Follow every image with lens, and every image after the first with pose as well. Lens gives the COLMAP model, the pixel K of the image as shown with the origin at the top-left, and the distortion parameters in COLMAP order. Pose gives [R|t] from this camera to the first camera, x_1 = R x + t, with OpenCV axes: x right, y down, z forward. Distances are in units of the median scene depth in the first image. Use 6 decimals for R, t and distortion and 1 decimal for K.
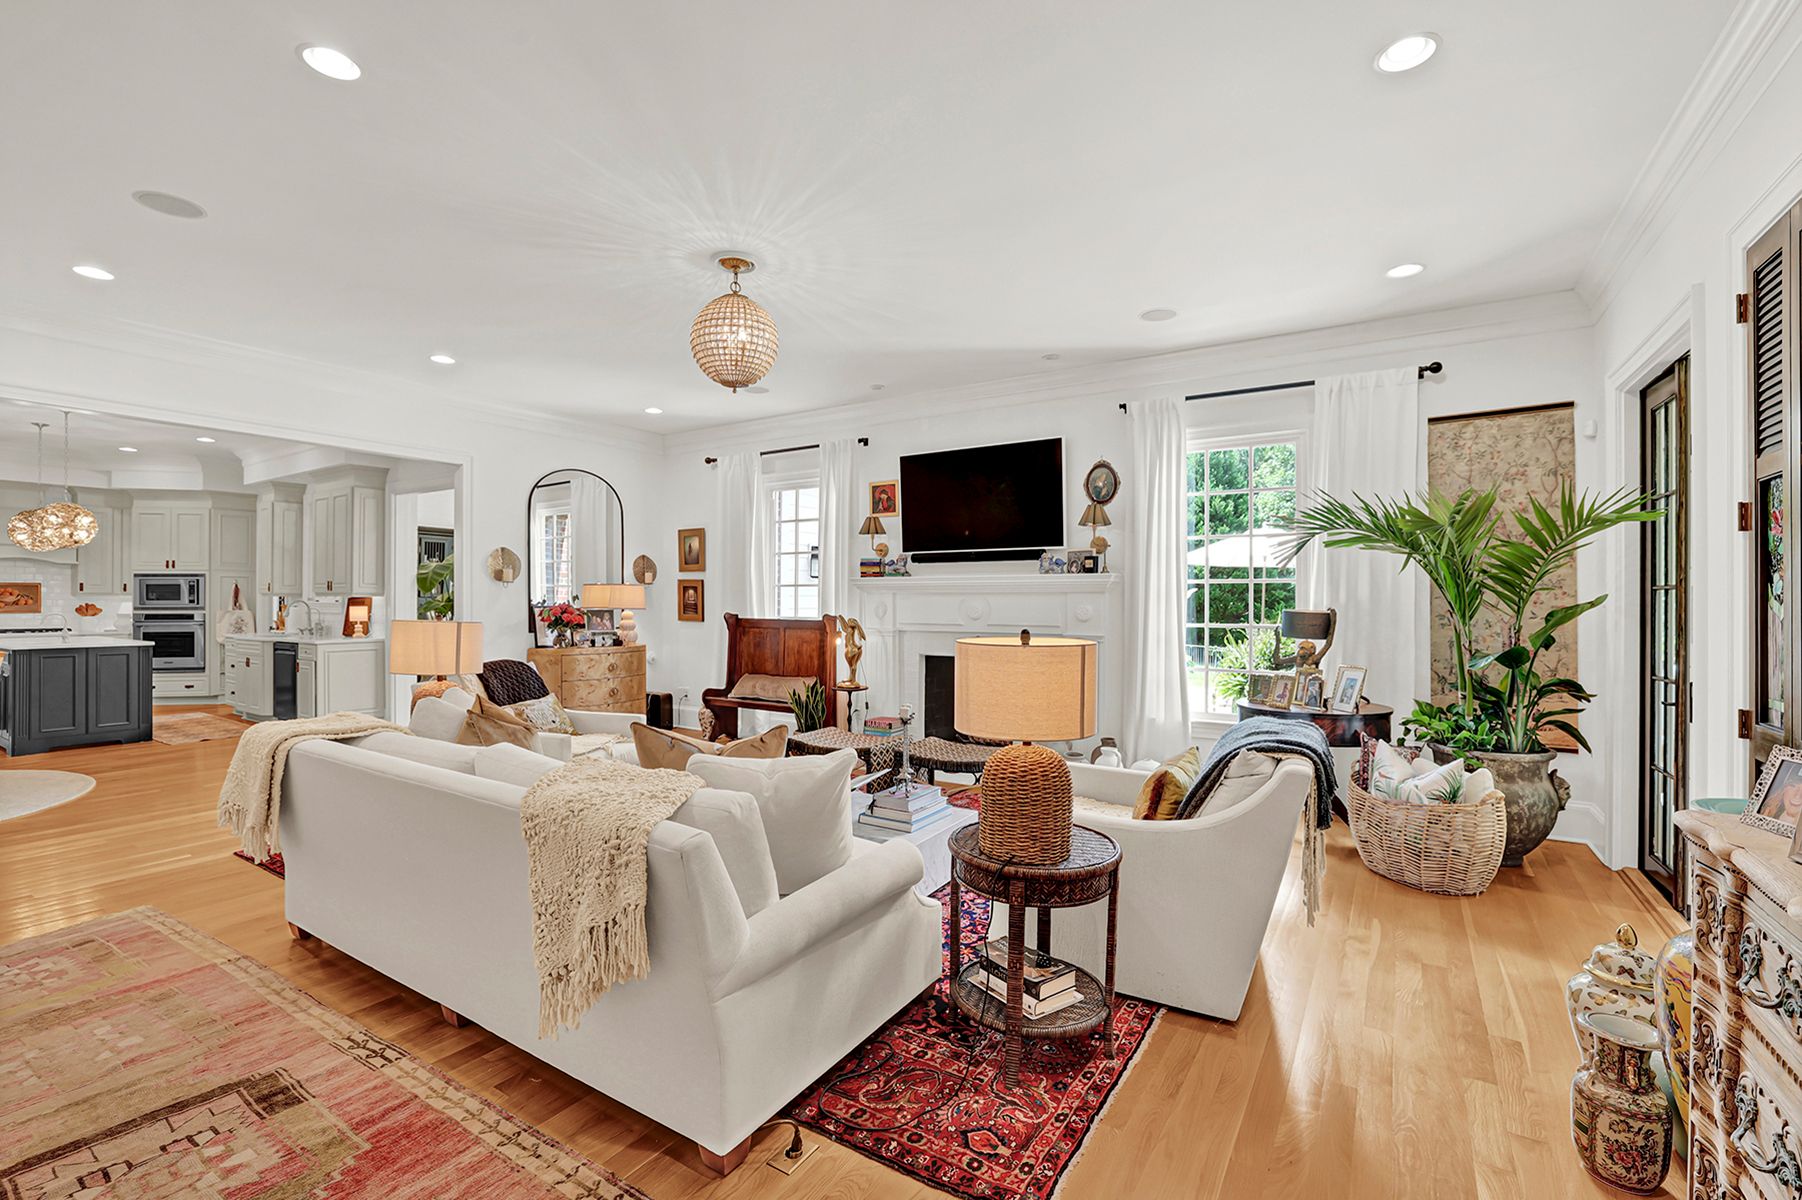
lens RADIAL K [[781.2, 0, 847.7], [0, 781.2, 604.2], [0, 0, 1]] dist [0.009146, 0.000400]
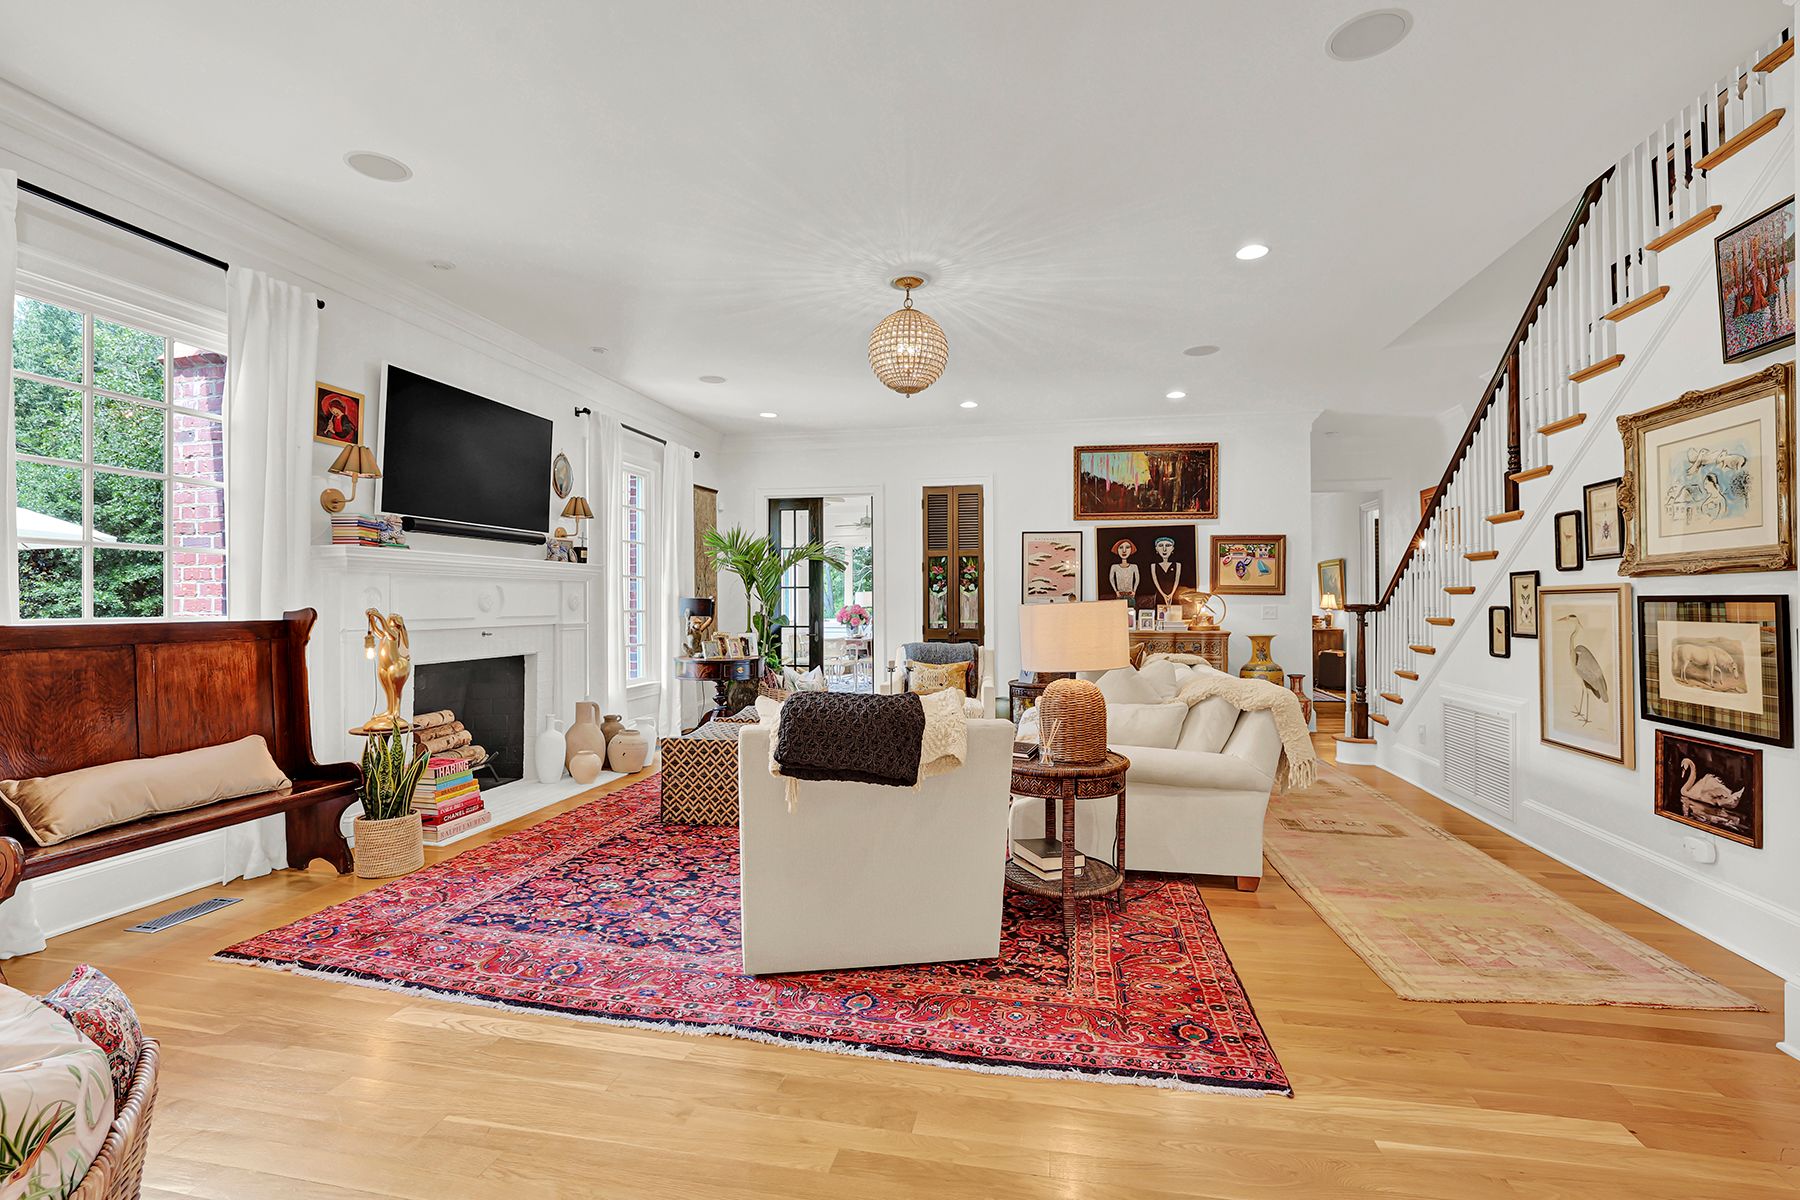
lens RADIAL K [[793.1, 0, 900.0], [0, 793.1, 600.0], [0, 0, 1]] dist [-0.048370, 0.015853]
pose [[-0.393600, 0.004107, 0.919273, -0.698204], [0.006731, 0.999976, -0.001586, 0.010497], [-0.919257, 0.005564, -0.393618, 0.872310]]
